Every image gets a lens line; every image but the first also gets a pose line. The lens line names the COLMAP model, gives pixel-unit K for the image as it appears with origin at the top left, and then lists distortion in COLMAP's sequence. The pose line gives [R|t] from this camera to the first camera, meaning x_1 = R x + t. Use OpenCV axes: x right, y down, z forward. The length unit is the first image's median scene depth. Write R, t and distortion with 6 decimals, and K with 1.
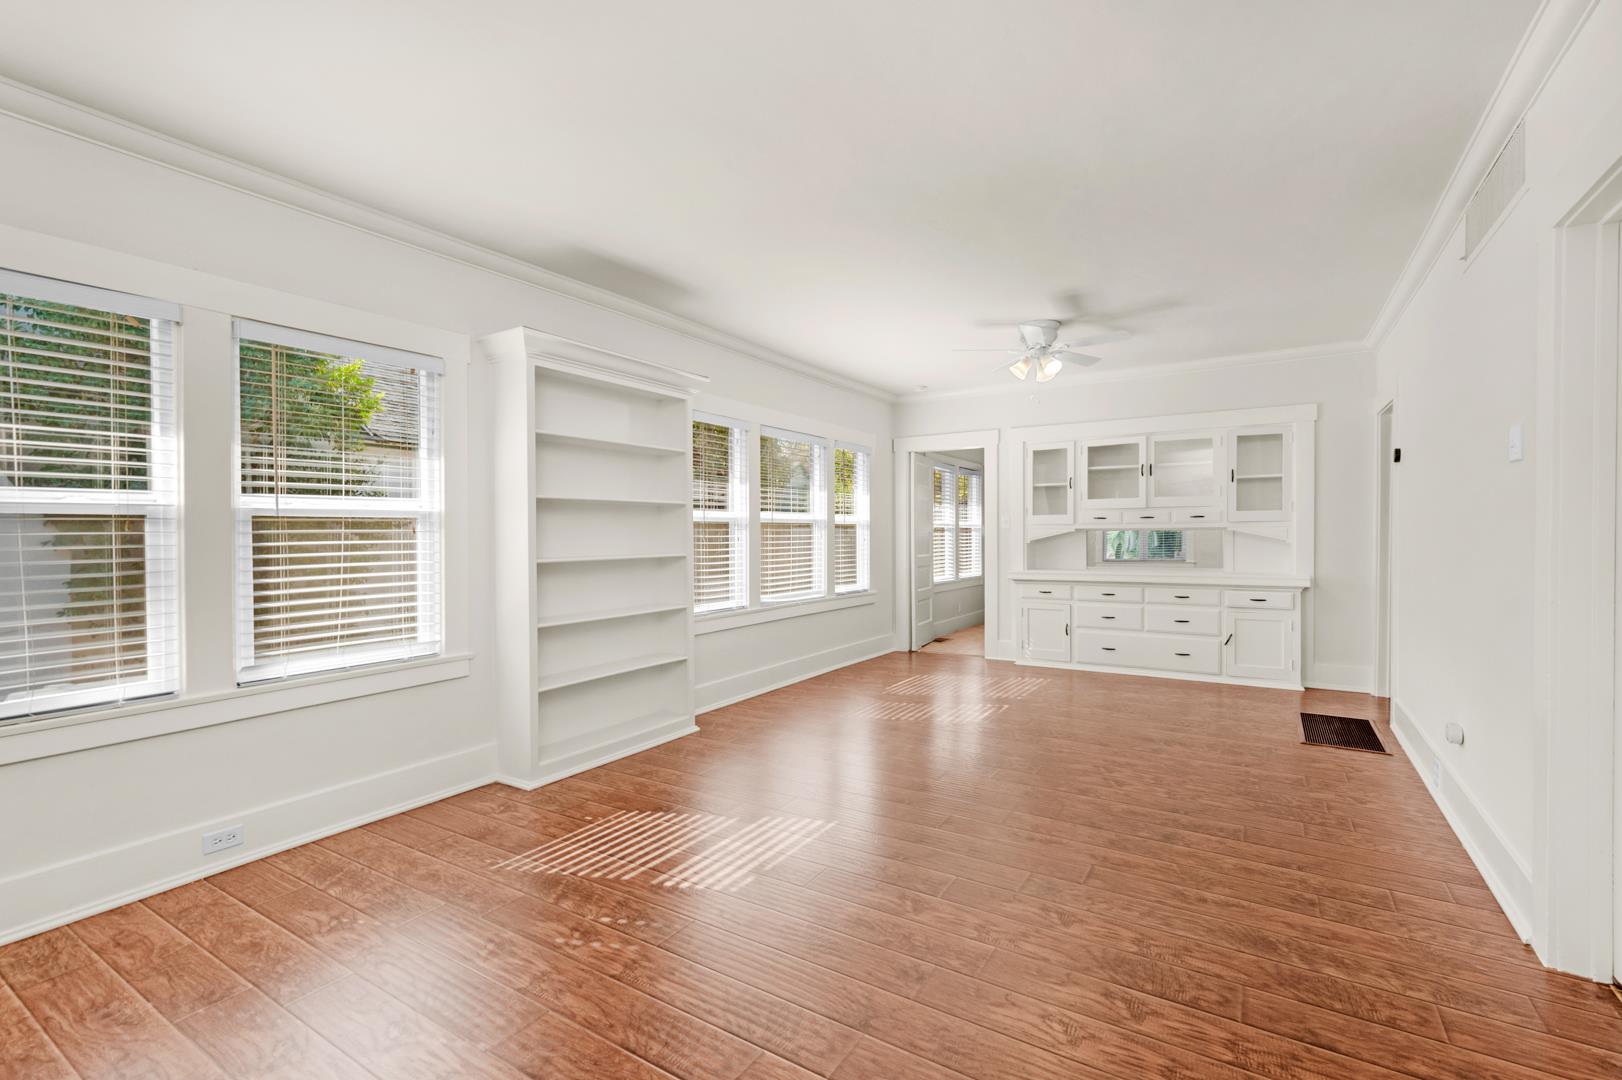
lens RADIAL K [[727.3, 0, 795.9], [0, 727.3, 542.9], [0, 0, 1]] dist [0.000739, -0.004455]
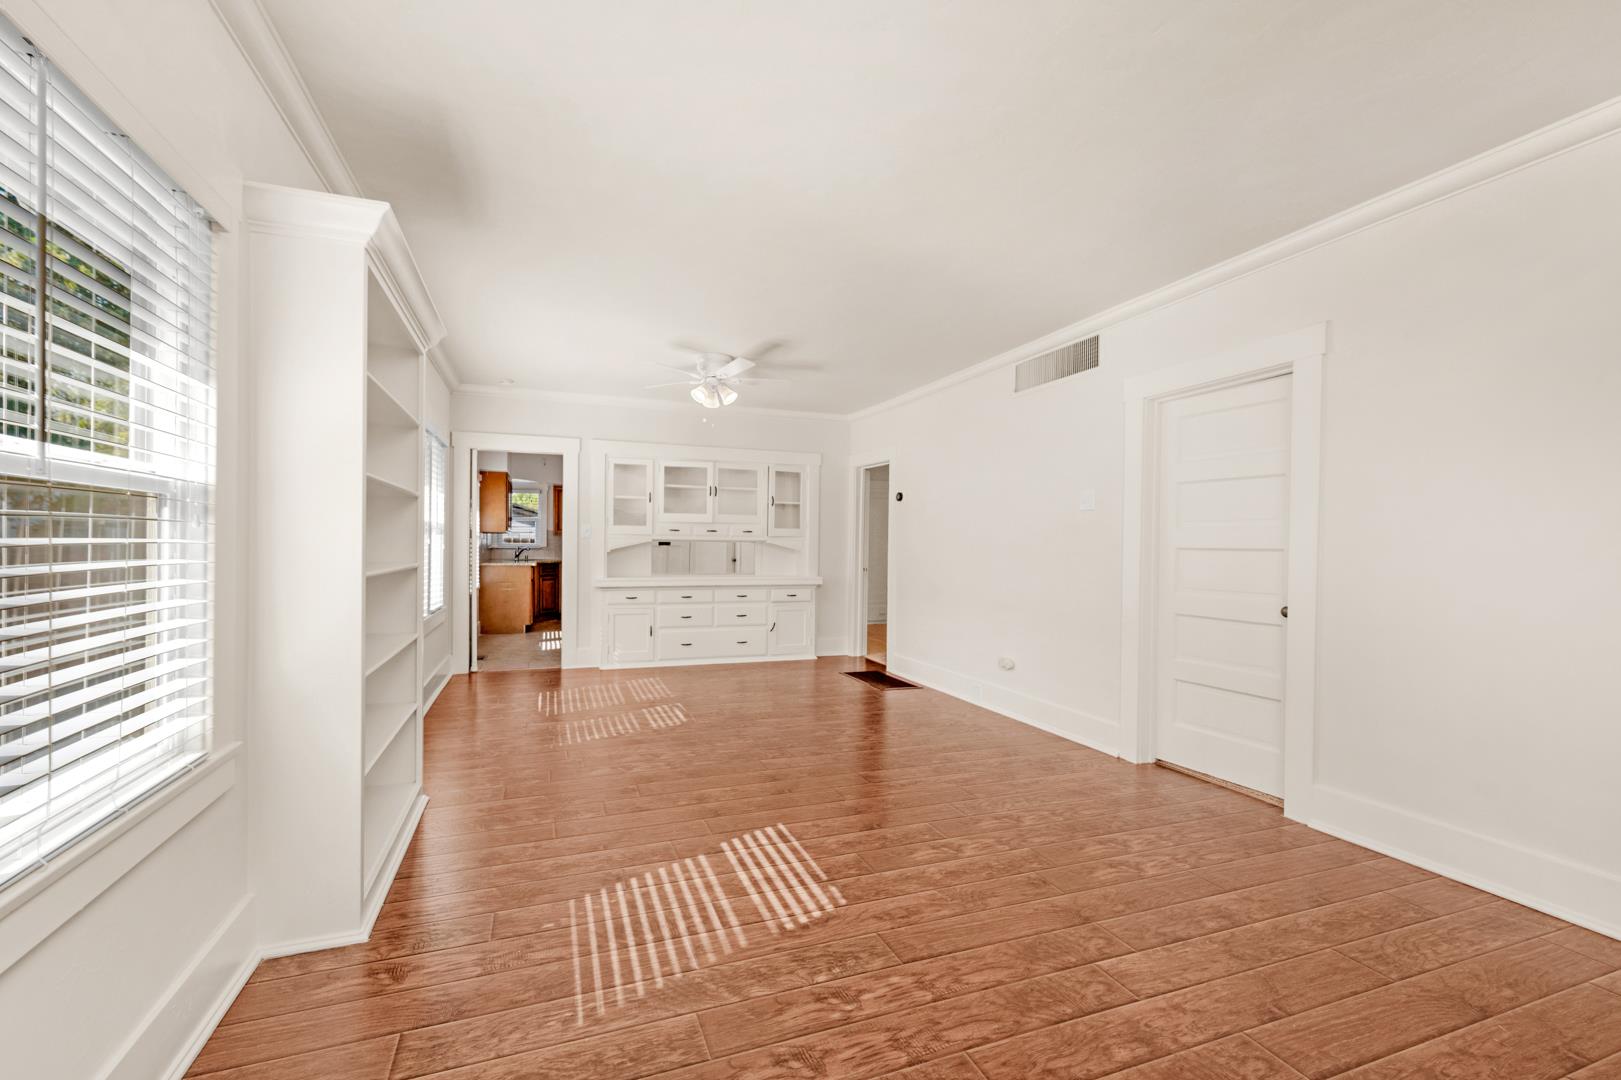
lens RADIAL K [[706.2, 0, 805.3], [0, 706.2, 555.0], [0, 0, 1]] dist [0.001002, -0.000112]
pose [[0.589819, 0.003482, 0.807528, -0.654236], [-0.007117, 0.999974, 0.000886, 0.004107], [-0.807504, -0.006270, 0.589828, 0.347718]]
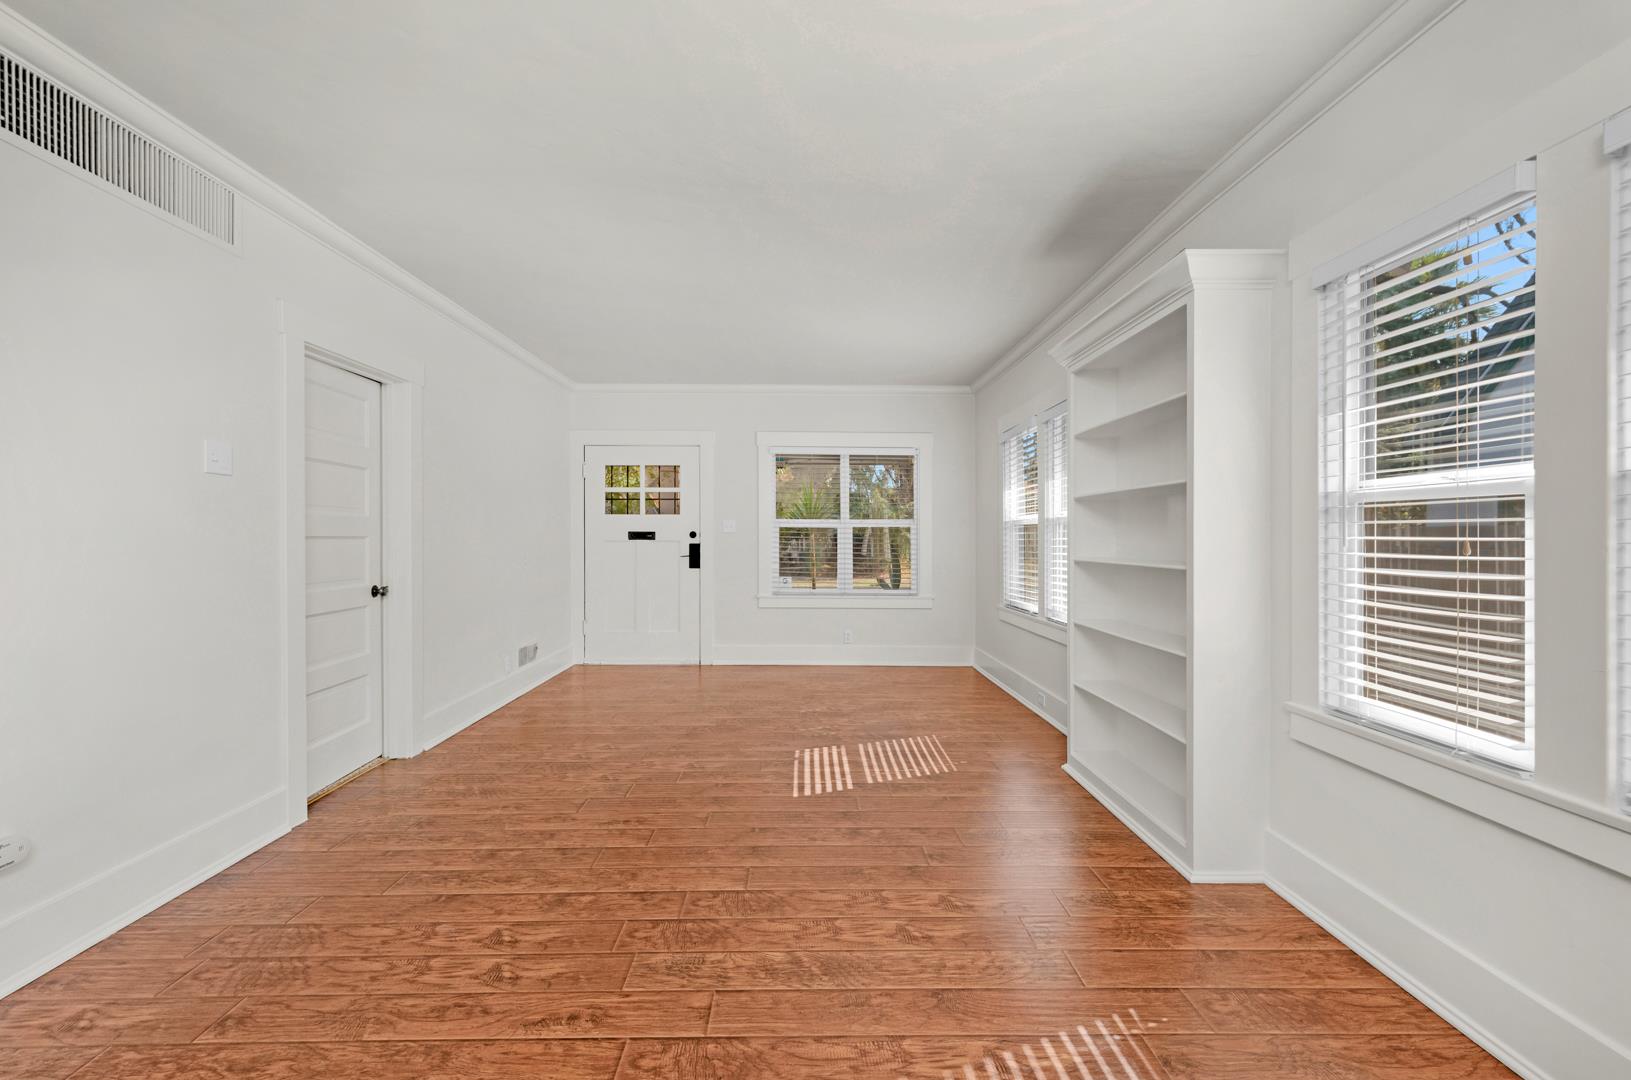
lens RADIAL K [[678.3, 0, 815.5], [0, 678.3, 540.0], [0, 0, 1]] dist [0.000839, -0.000160]
pose [[-0.824266, 0.013187, -0.566049, 0.562330], [0.005059, 0.999860, 0.015926, -0.033137], [0.566180, 0.010264, -0.824218, 1.700872]]
